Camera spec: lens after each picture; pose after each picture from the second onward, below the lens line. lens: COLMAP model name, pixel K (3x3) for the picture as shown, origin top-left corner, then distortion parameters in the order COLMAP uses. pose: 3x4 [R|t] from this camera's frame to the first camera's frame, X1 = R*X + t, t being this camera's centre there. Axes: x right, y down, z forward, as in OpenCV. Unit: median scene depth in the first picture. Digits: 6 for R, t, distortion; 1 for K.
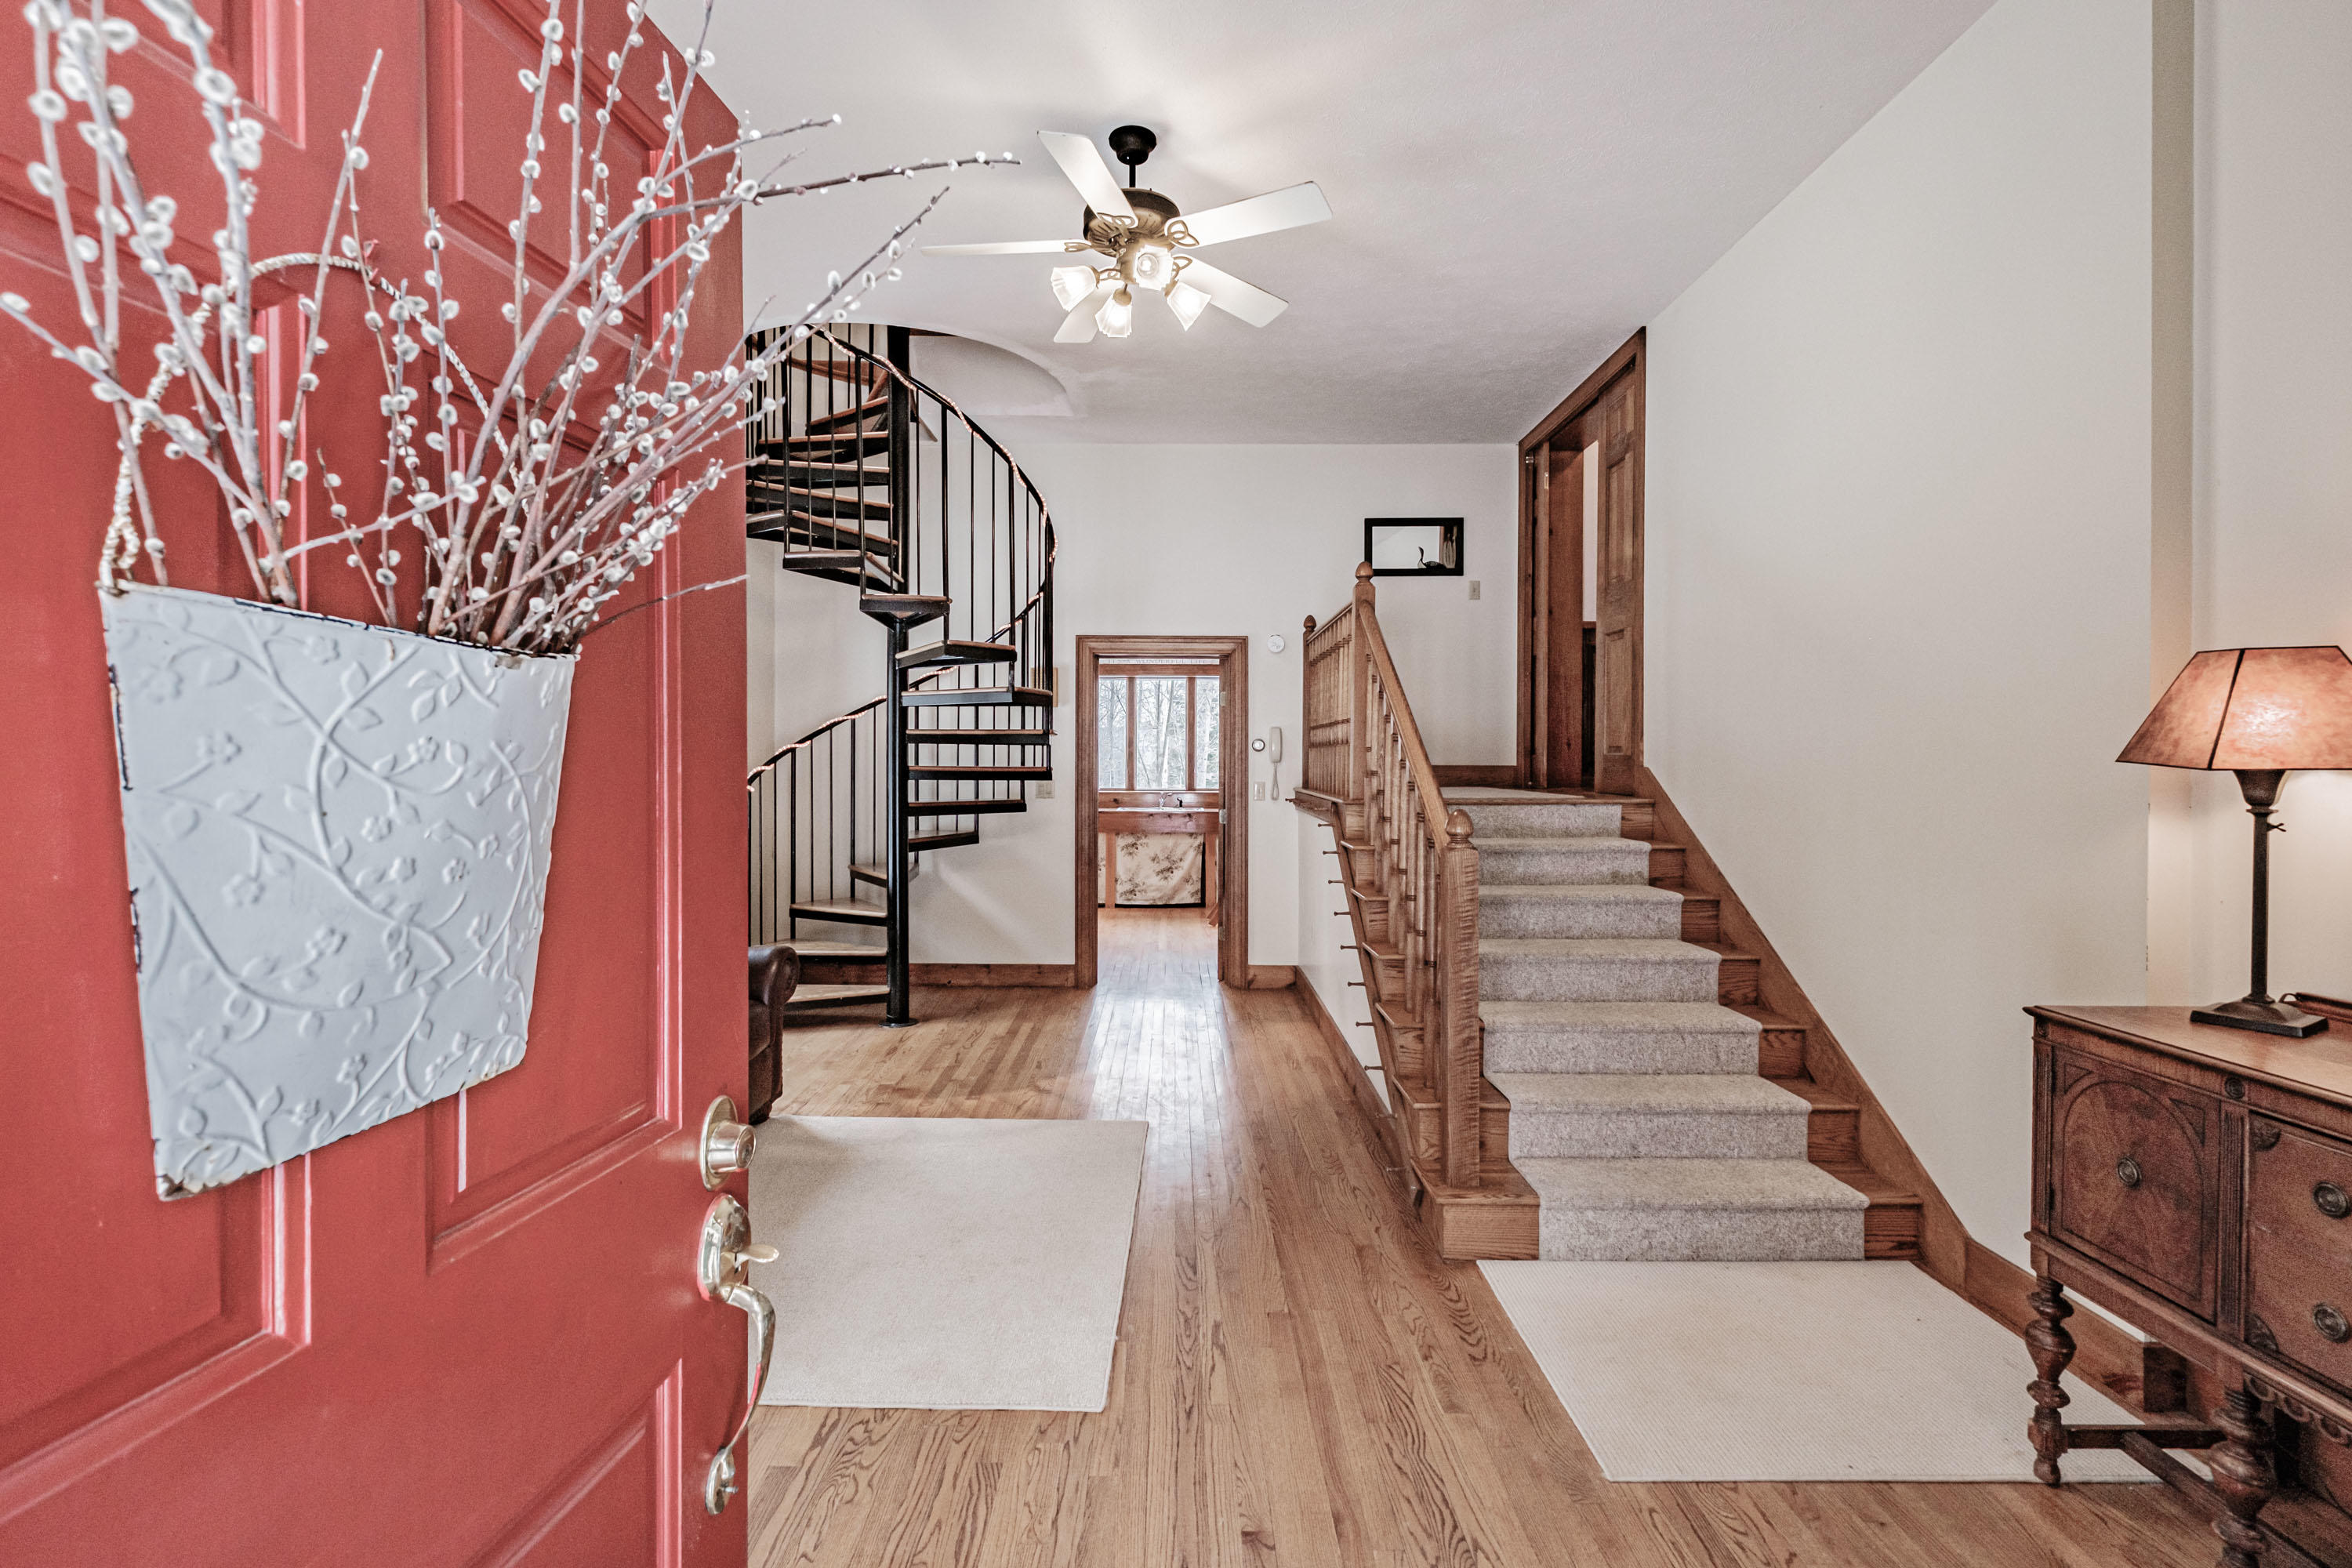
lens RADIAL K [[1036.2, 0, 1176.5], [0, 1036.2, 767.8], [0, 0, 1]] dist [0.006439, -0.004681]
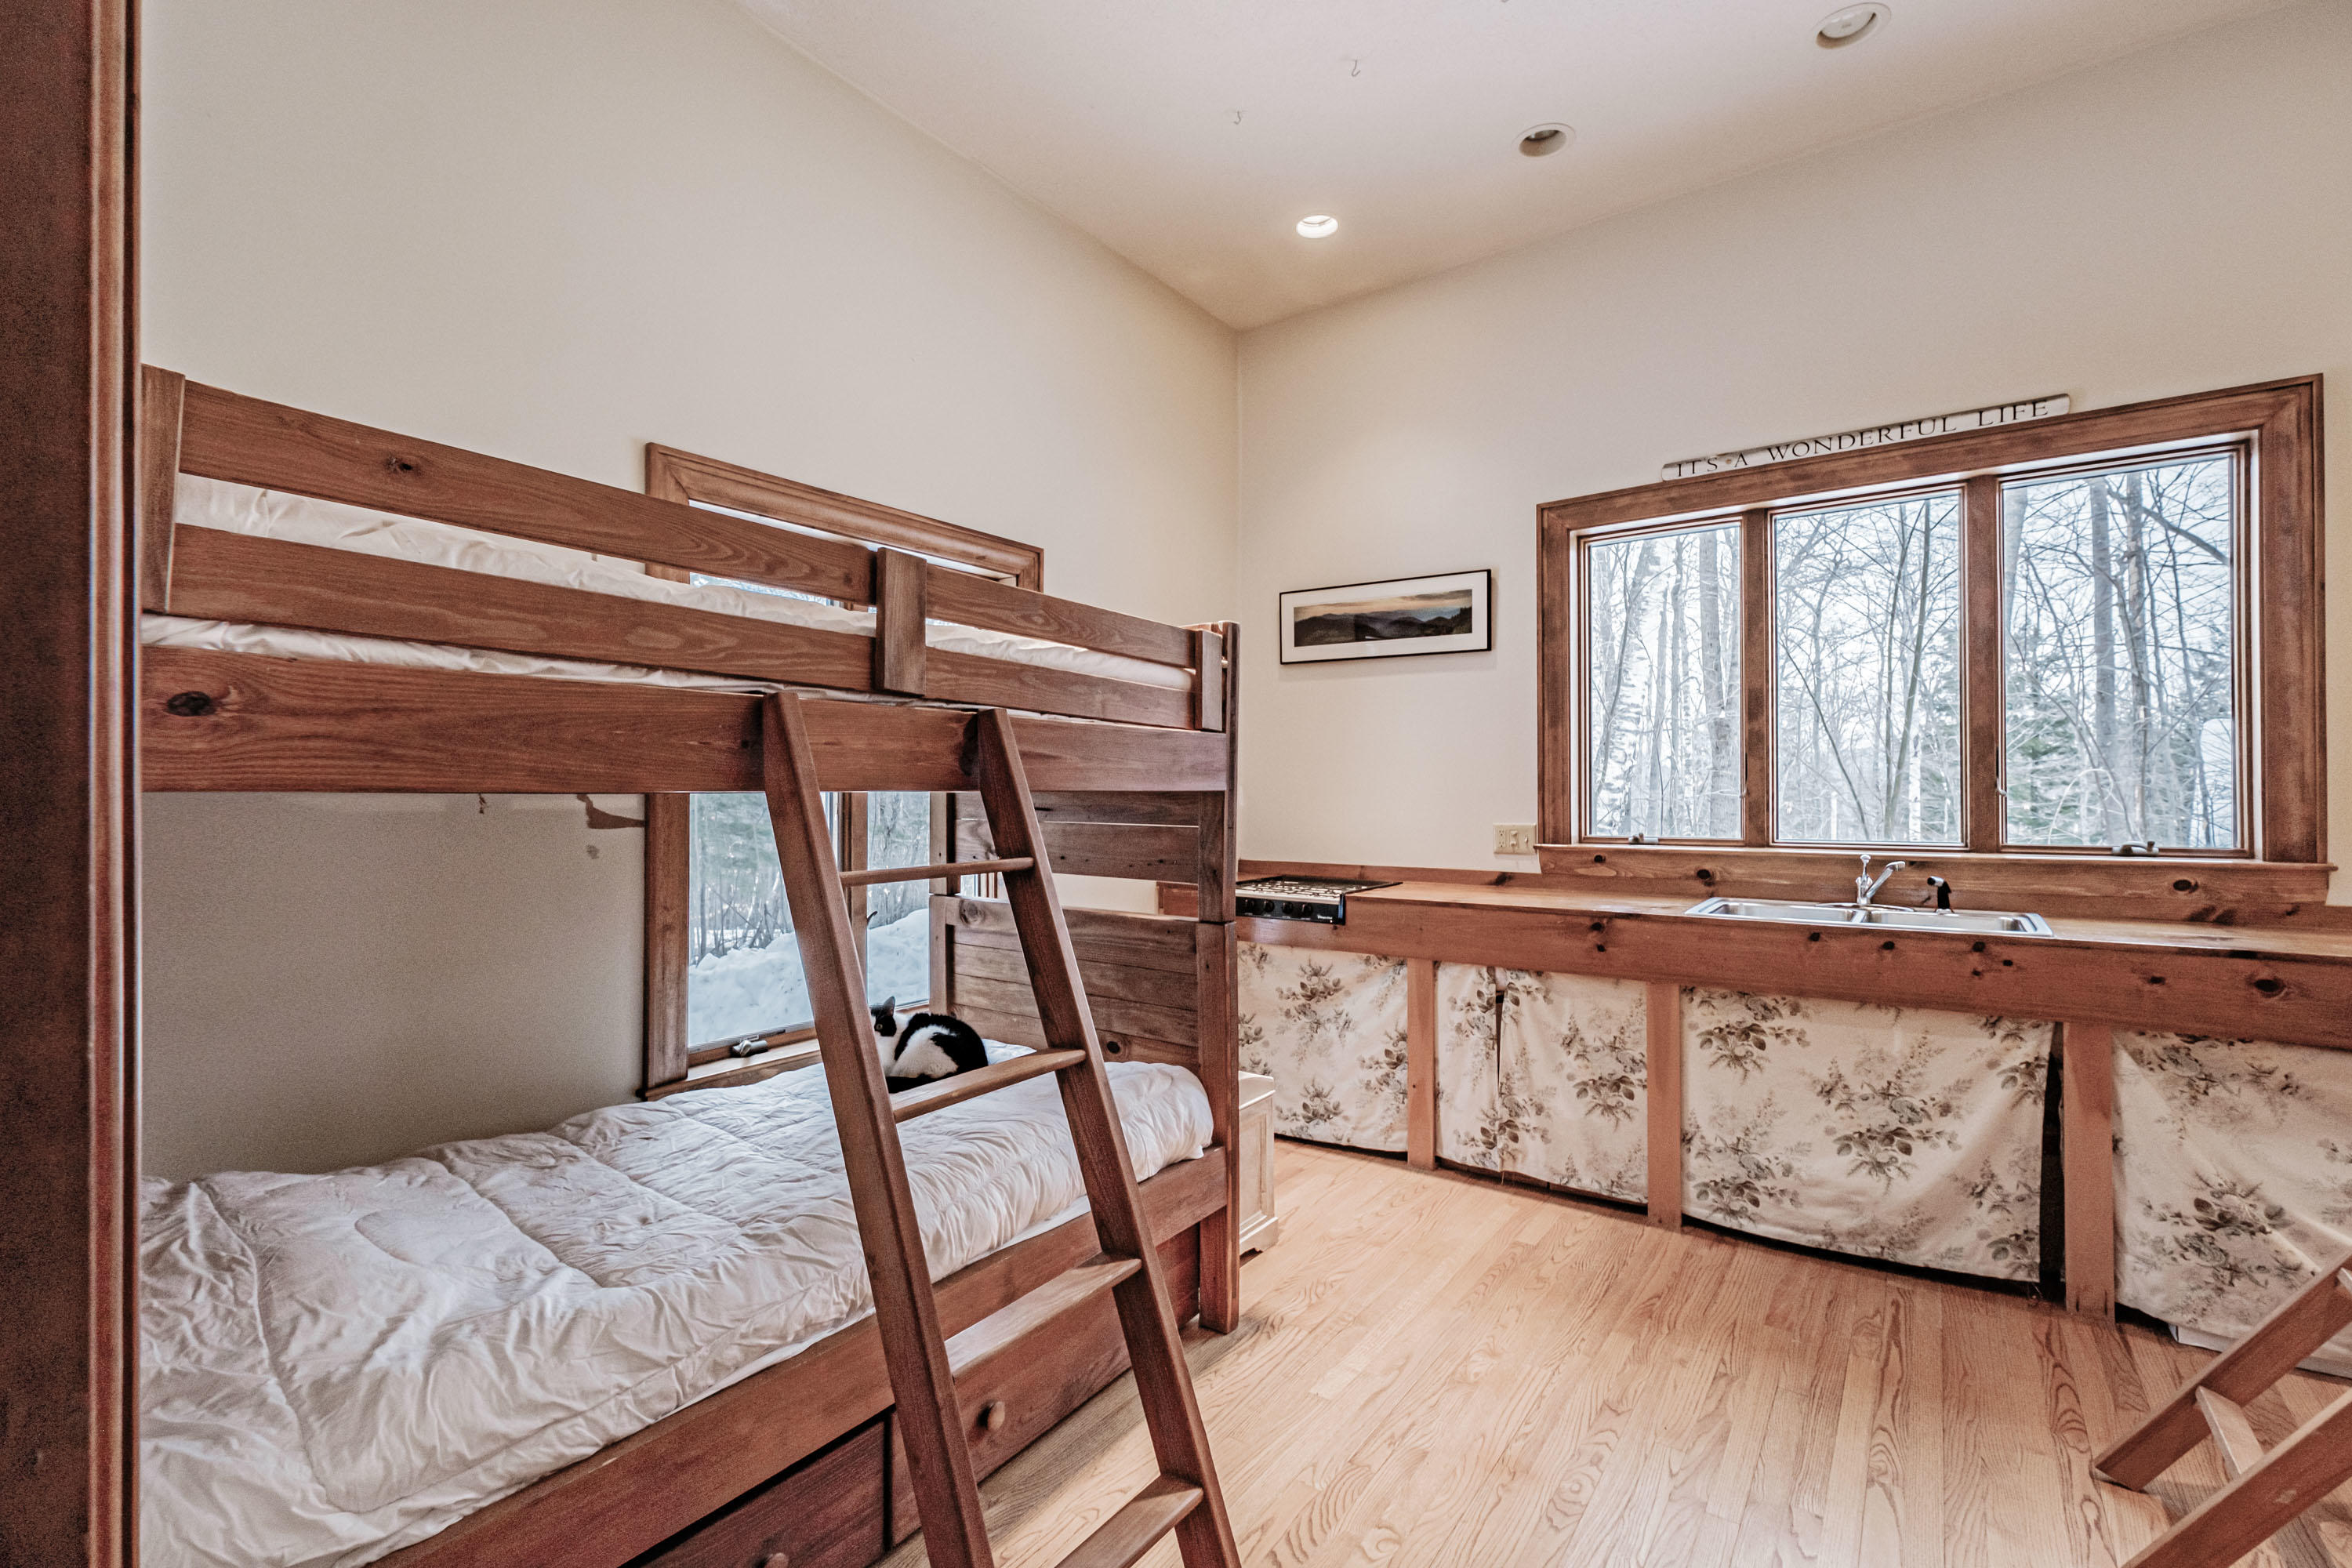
lens RADIAL K [[1036.2, 0, 1174.5], [0, 1036.2, 788.3], [0, 0, 1]] dist [0.006439, -0.004681]
pose [[0.804575, -0.006310, -0.593817, 0.006768], [0.001684, 0.999964, -0.008344, 0.011925], [0.593848, 0.005713, 0.804557, 1.193420]]
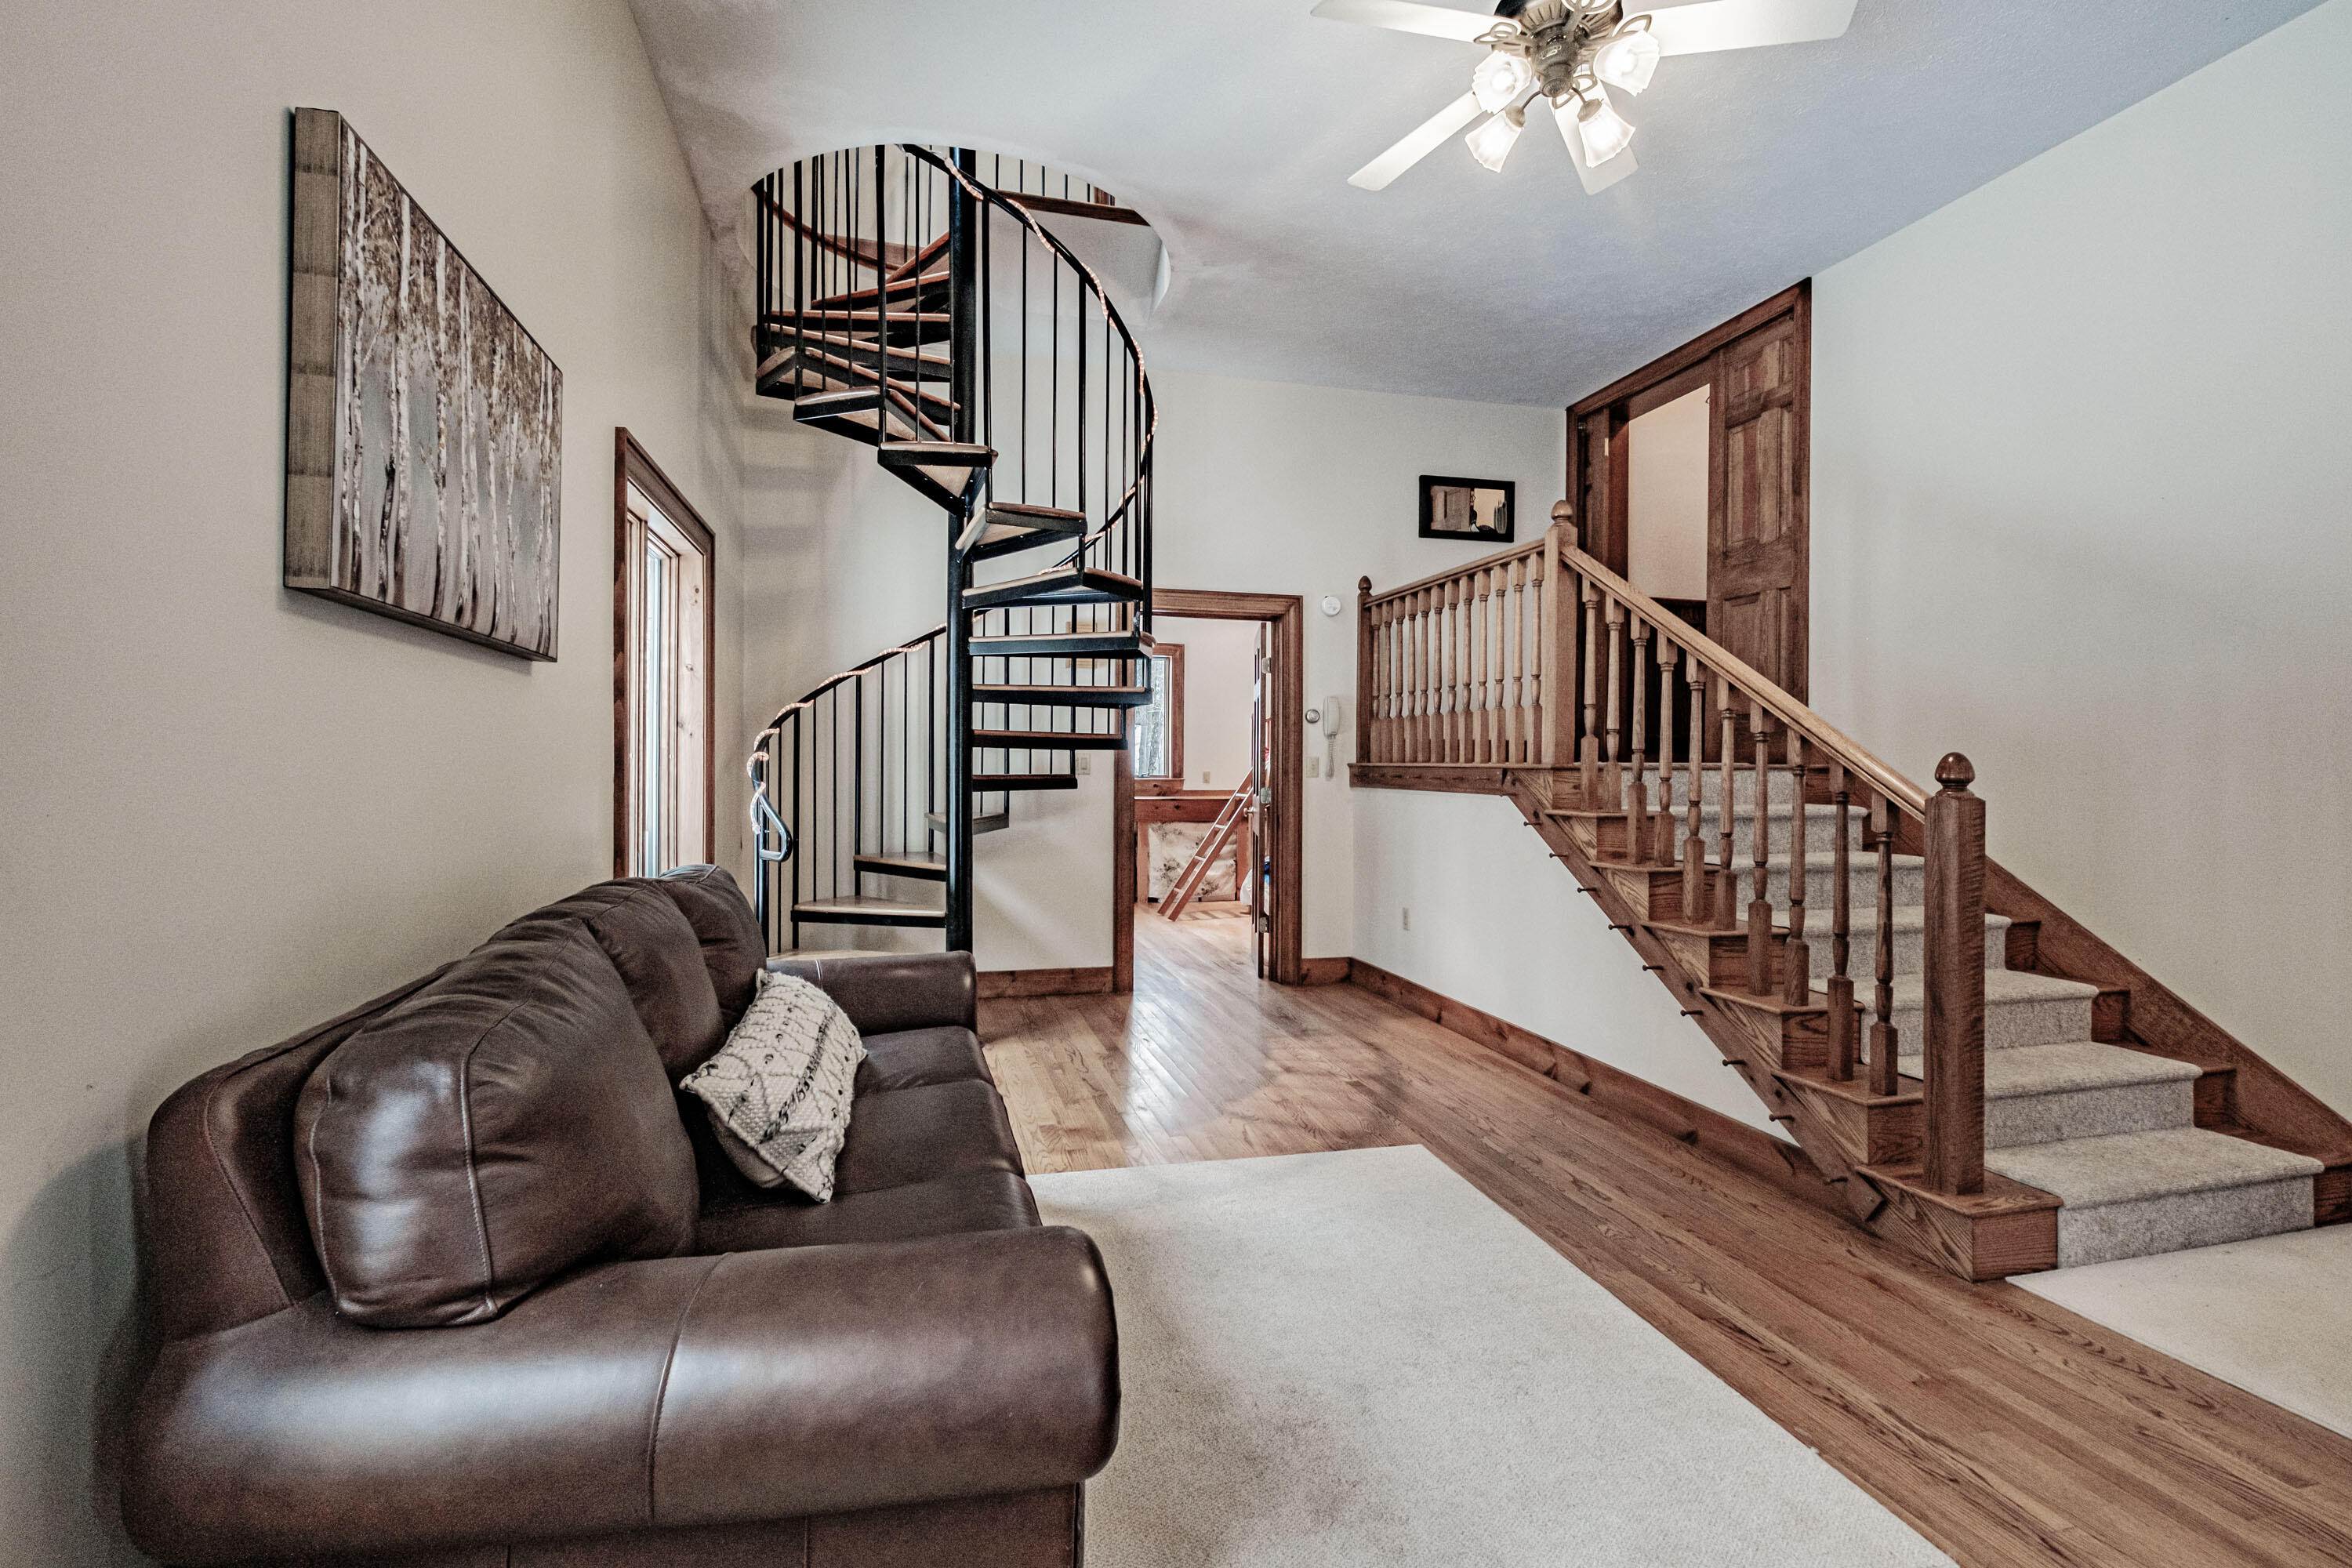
lens RADIAL K [[1036.2, 0, 1170.7], [0, 1036.2, 763.4], [0, 0, 1]] dist [0.006439, -0.004681]
pose [[0.969754, 0.002654, 0.244071, -0.306080], [-0.001220, 0.999981, -0.006025, 0.029692], [-0.244082, 0.005544, 0.969739, 0.175225]]
